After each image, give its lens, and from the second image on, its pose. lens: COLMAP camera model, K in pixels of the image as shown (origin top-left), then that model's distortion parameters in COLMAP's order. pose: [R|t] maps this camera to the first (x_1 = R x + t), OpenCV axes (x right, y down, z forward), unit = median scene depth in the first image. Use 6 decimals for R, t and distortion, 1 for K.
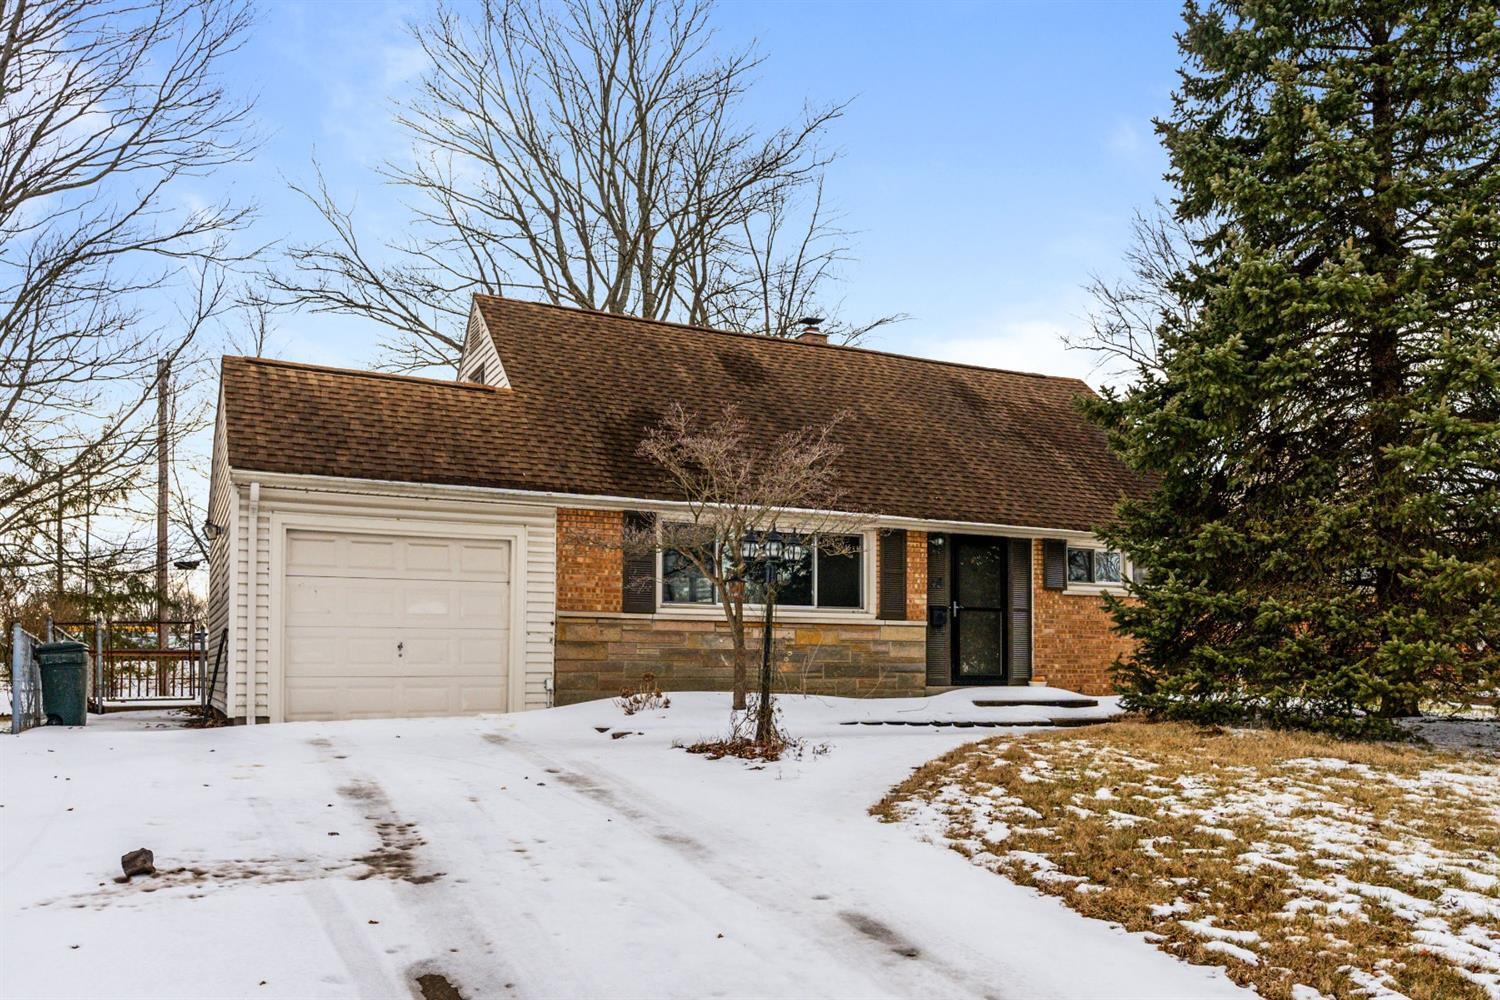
lens RADIAL K [[964.2, 0, 784.9], [0, 964.2, 573.7], [0, 0, 1]] dist [0.020136, -0.001197]
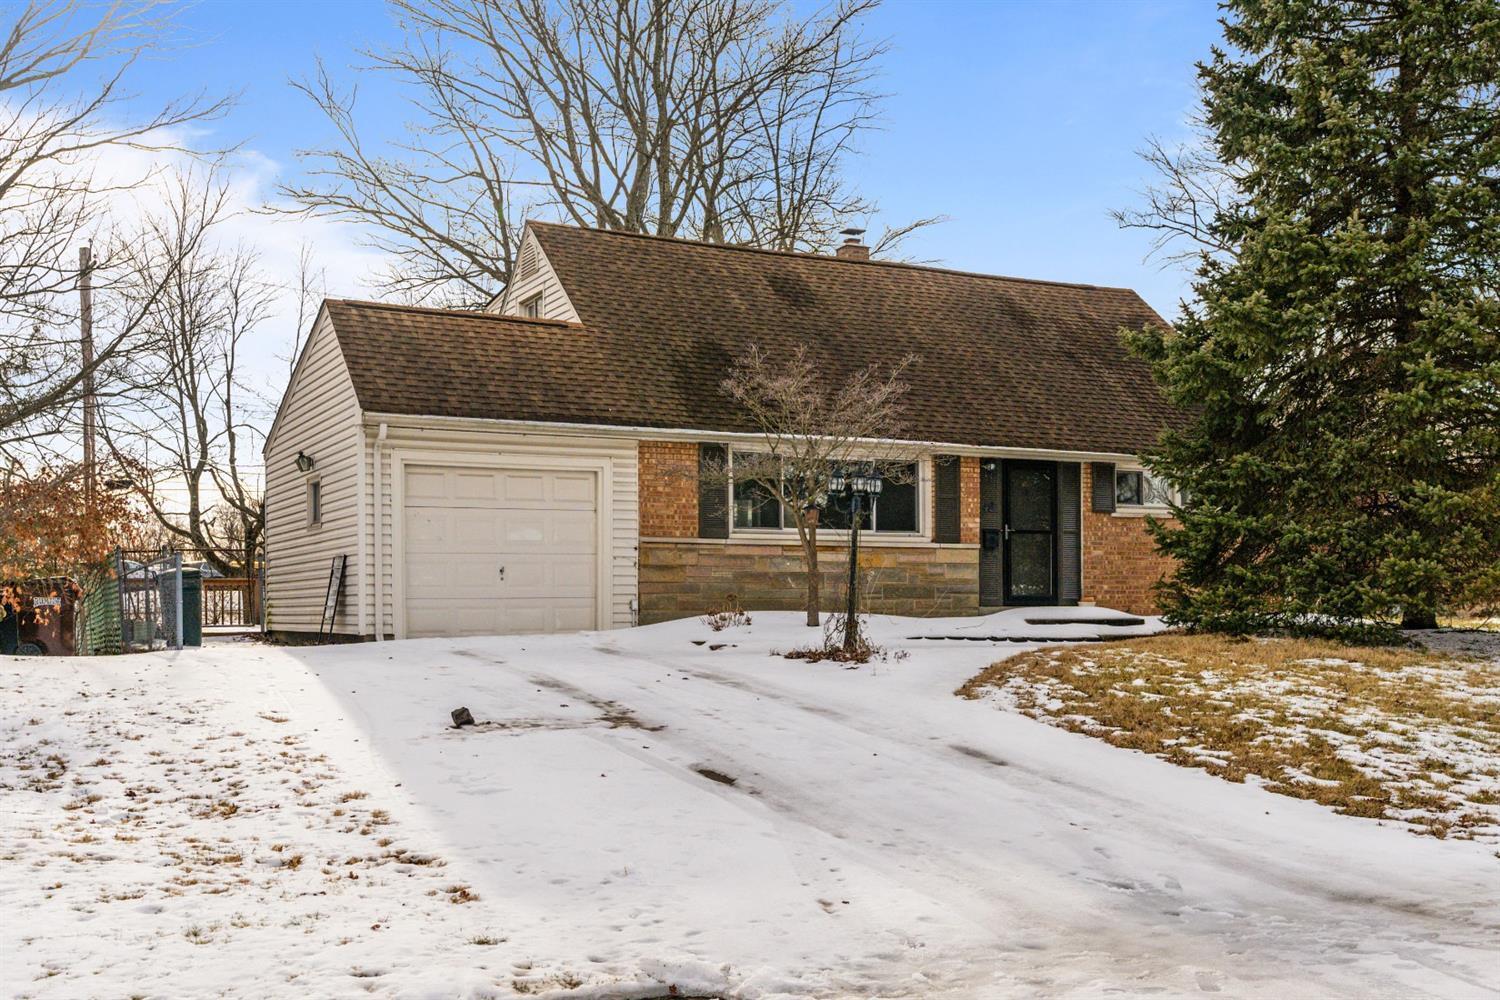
lens RADIAL K [[1421.7, 0, 748.2], [0, 1421.7, 504.1], [0, 0, 1]] dist [0.043583, 0.000000]
pose [[0.999768, -0.006085, 0.020641, -0.149850], [0.005630, 0.999742, 0.022015, -0.032241], [-0.020769, -0.021893, 0.999545, -0.587848]]
